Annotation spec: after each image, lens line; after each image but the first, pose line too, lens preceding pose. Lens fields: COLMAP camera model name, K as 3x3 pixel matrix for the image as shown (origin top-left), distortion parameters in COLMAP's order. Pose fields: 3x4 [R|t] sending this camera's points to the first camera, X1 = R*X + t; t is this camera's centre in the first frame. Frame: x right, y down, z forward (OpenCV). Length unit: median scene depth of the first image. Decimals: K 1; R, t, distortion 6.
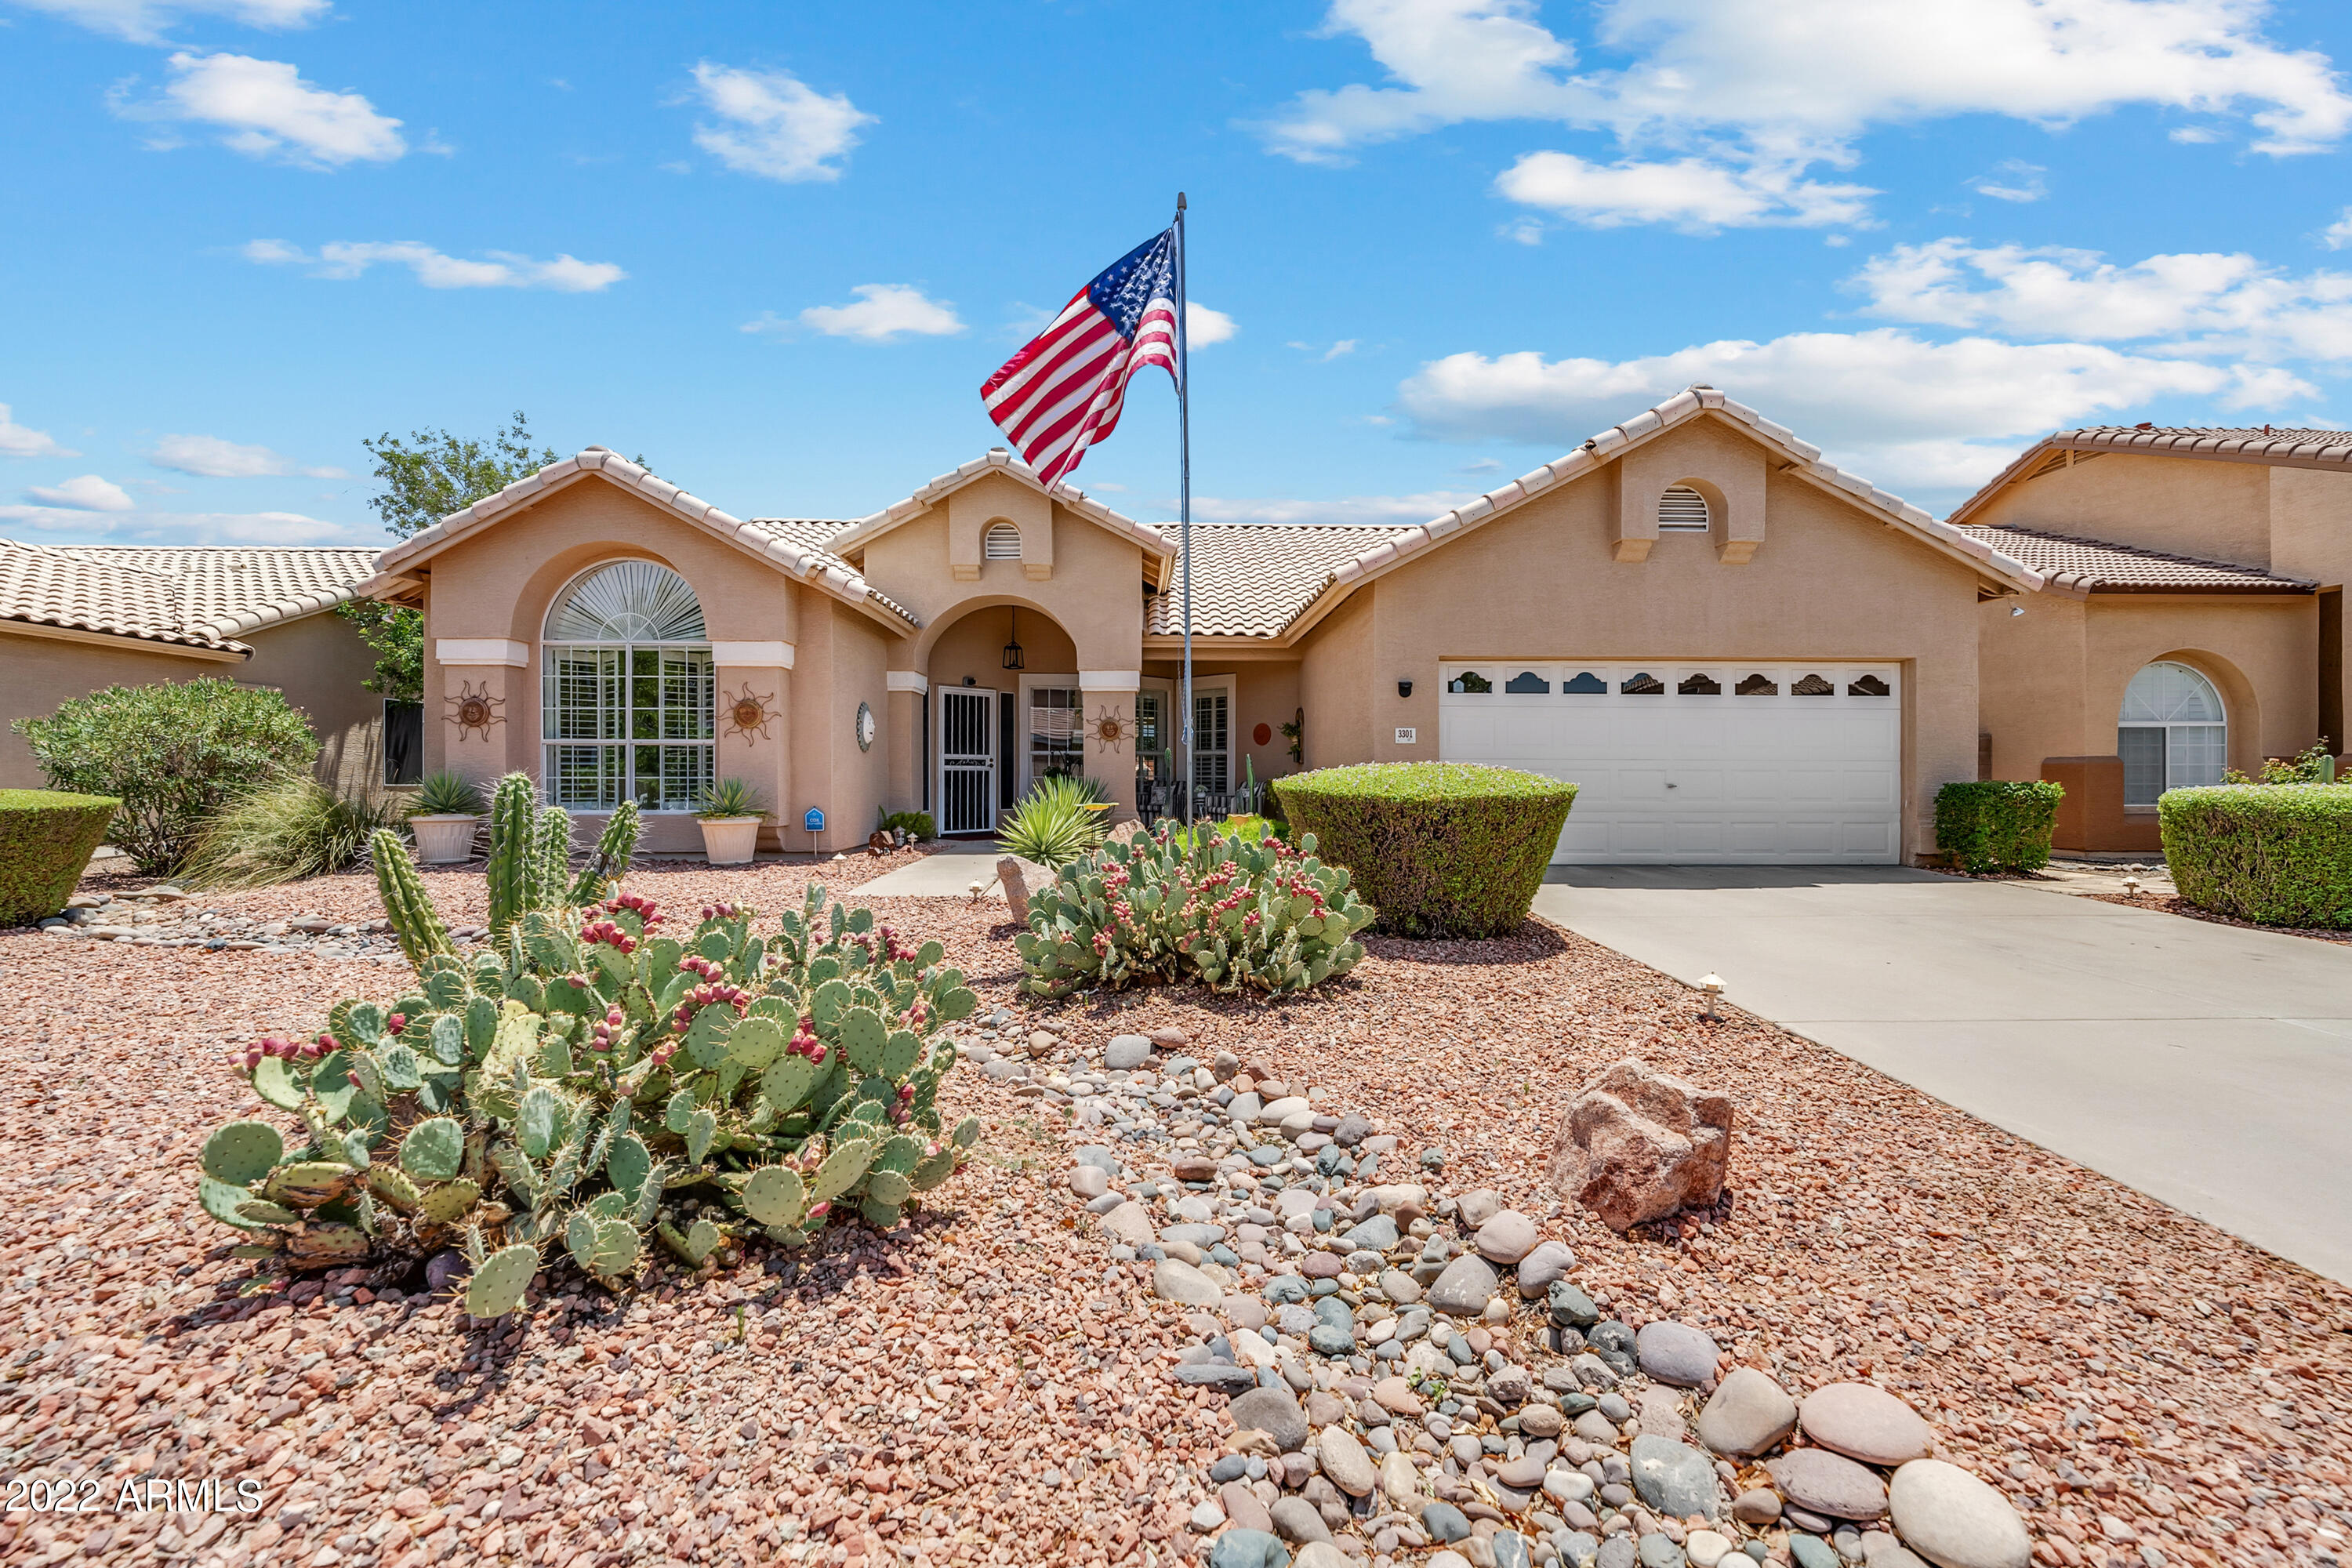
lens RADIAL K [[956.7, 0, 1174.3], [0, 956.7, 774.9], [0, 0, 1]] dist [0.003689, 0.000440]
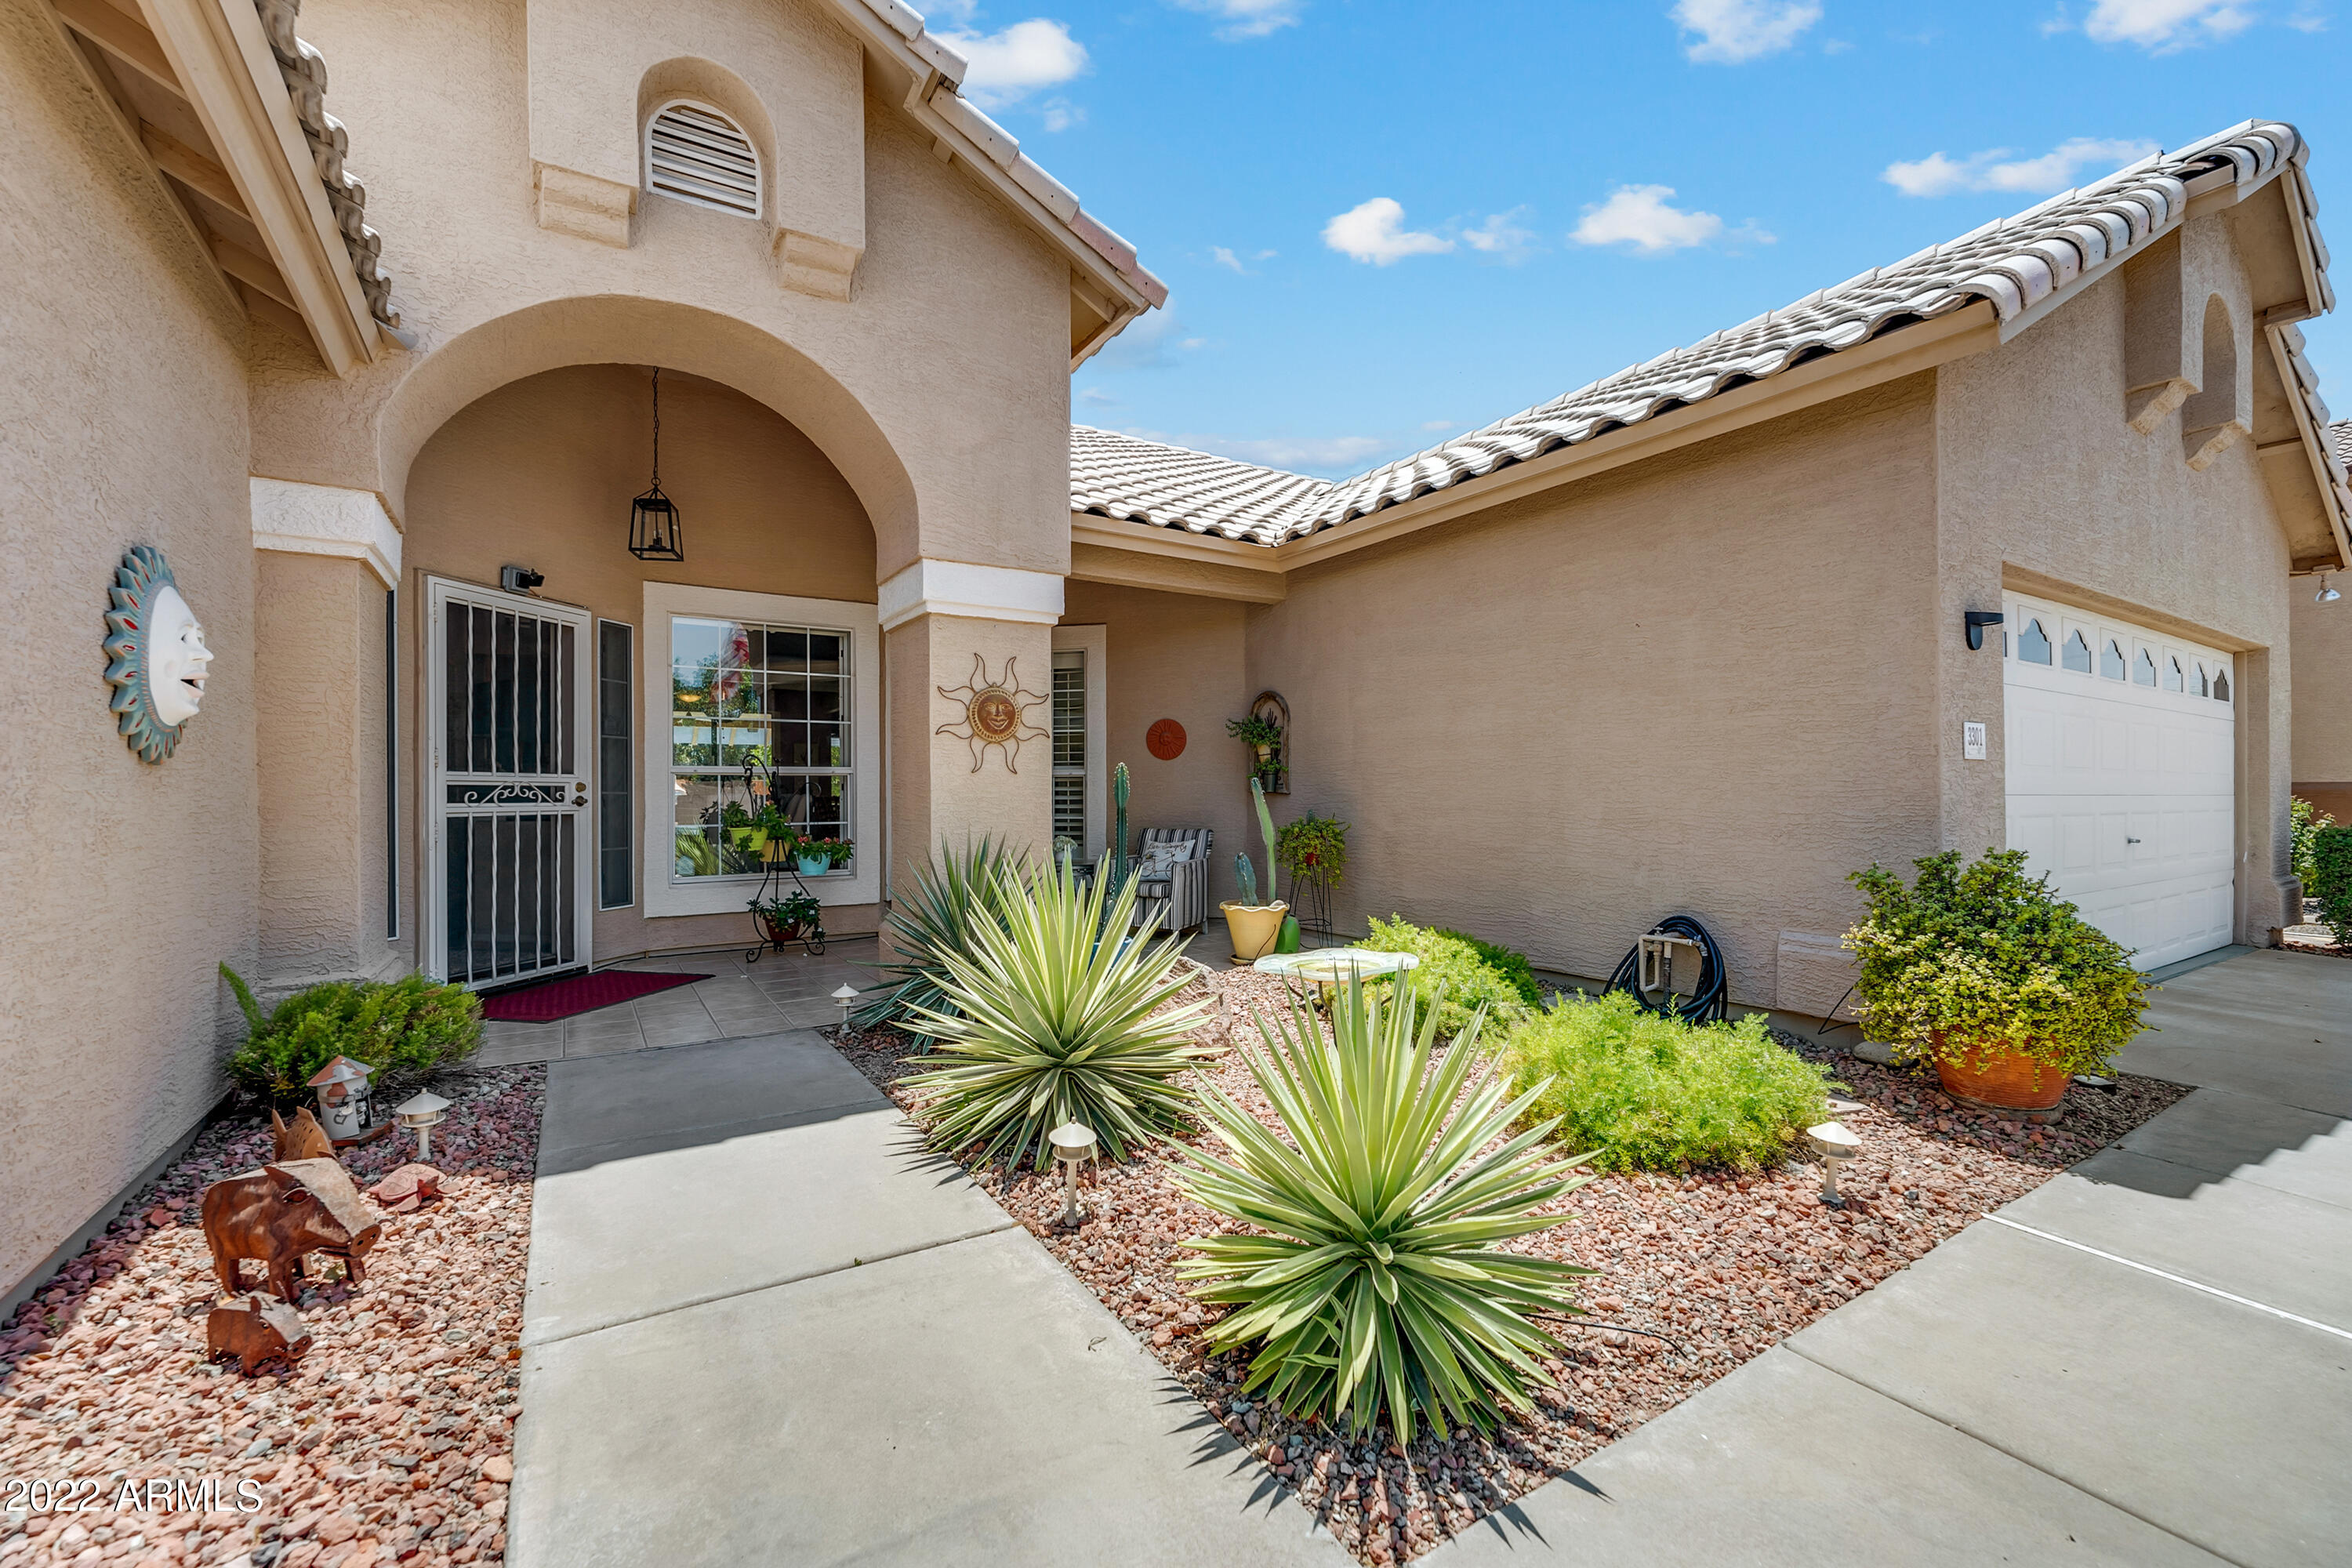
lens RADIAL K [[966.6, 0, 1175.9], [0, 966.6, 794.8], [0, 0, 1]] dist [0.001629, 0.000140]
pose [[0.862141, -0.004684, 0.506647, -0.188945], [0.004422, 0.999989, 0.001721, -0.012564], [-0.506649, 0.000756, 0.862152, 0.555442]]
